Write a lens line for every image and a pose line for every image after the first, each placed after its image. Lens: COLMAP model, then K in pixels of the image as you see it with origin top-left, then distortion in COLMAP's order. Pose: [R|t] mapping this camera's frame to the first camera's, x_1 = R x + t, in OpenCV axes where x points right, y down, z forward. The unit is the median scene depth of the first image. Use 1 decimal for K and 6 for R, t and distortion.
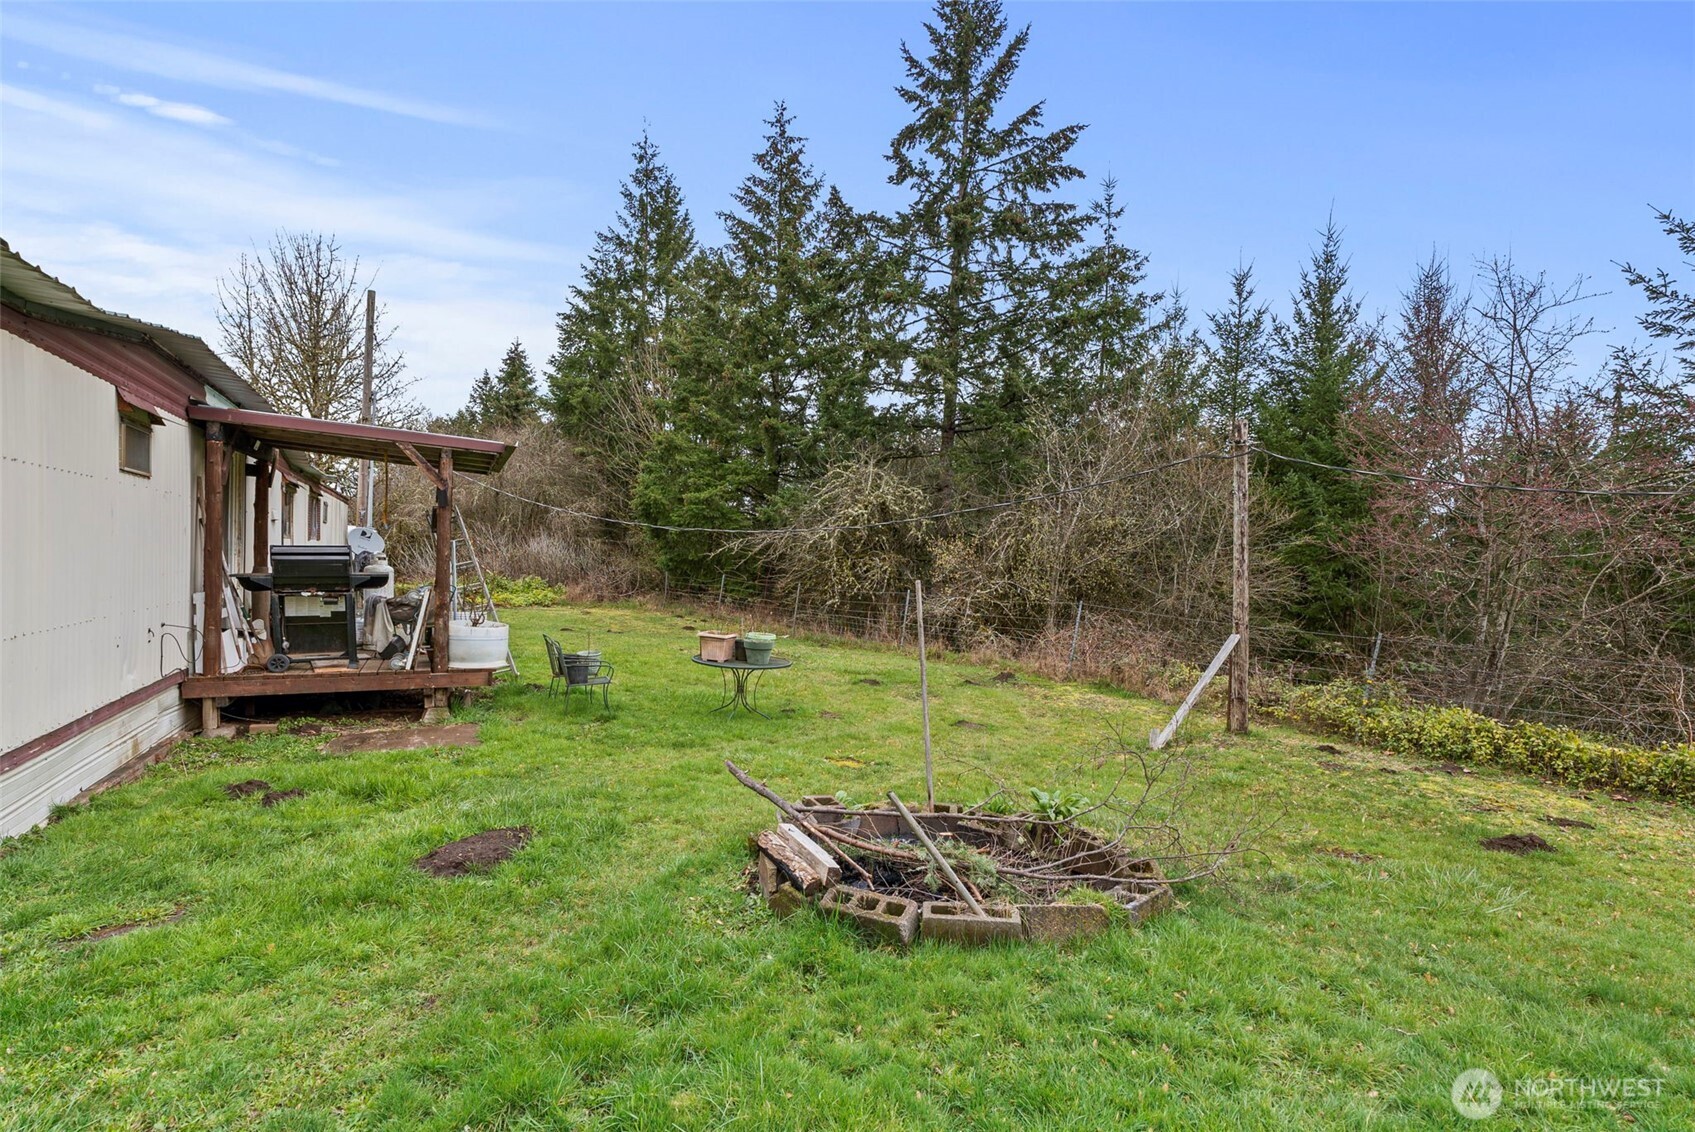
lens RADIAL K [[775.1, 0, 847.5], [0, 775.1, 566.0], [0, 0, 1]] dist [-0.000128, 0.000023]
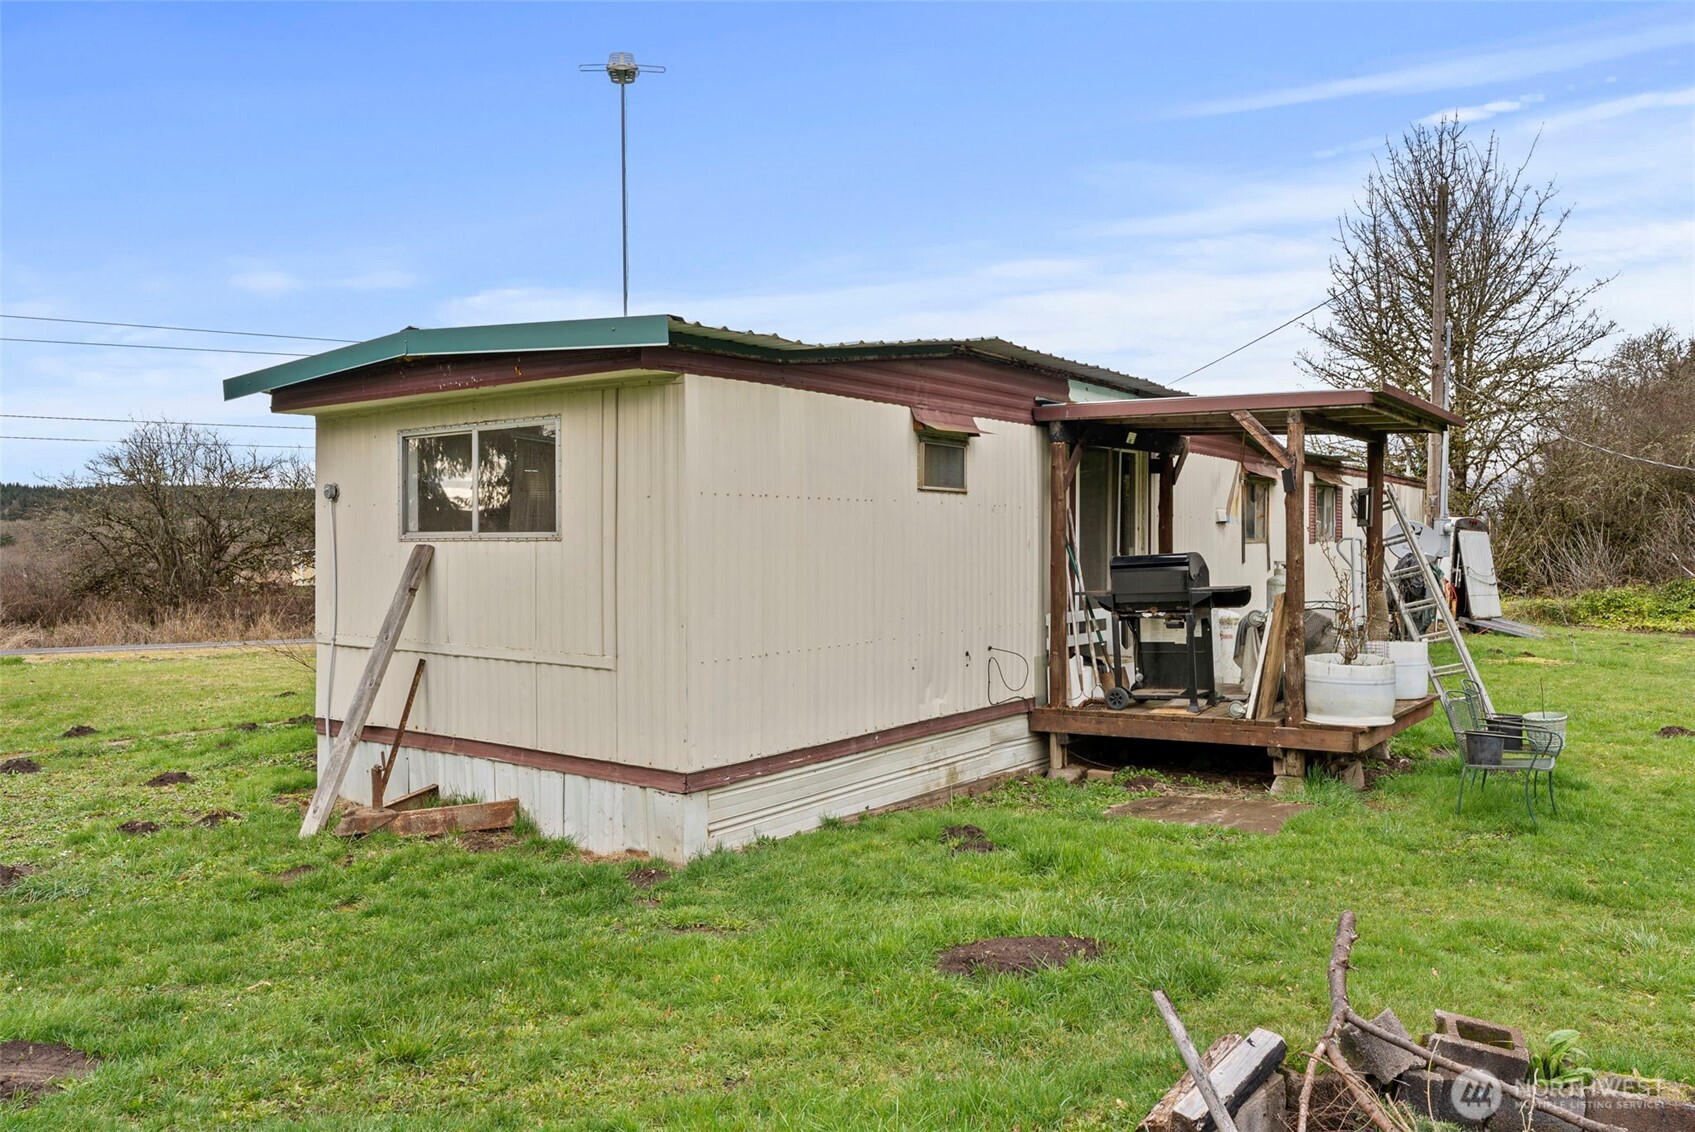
lens RADIAL K [[1177.0, 0, 849.0], [0, 1177.0, 534.1], [0, 0, 1]] dist [-0.075614, 0.000006]
pose [[0.470321, -0.056371, -0.880693, 0.243623], [0.028078, 0.998408, -0.048911, 0.002447], [0.882049, -0.001724, 0.471155, 0.154041]]
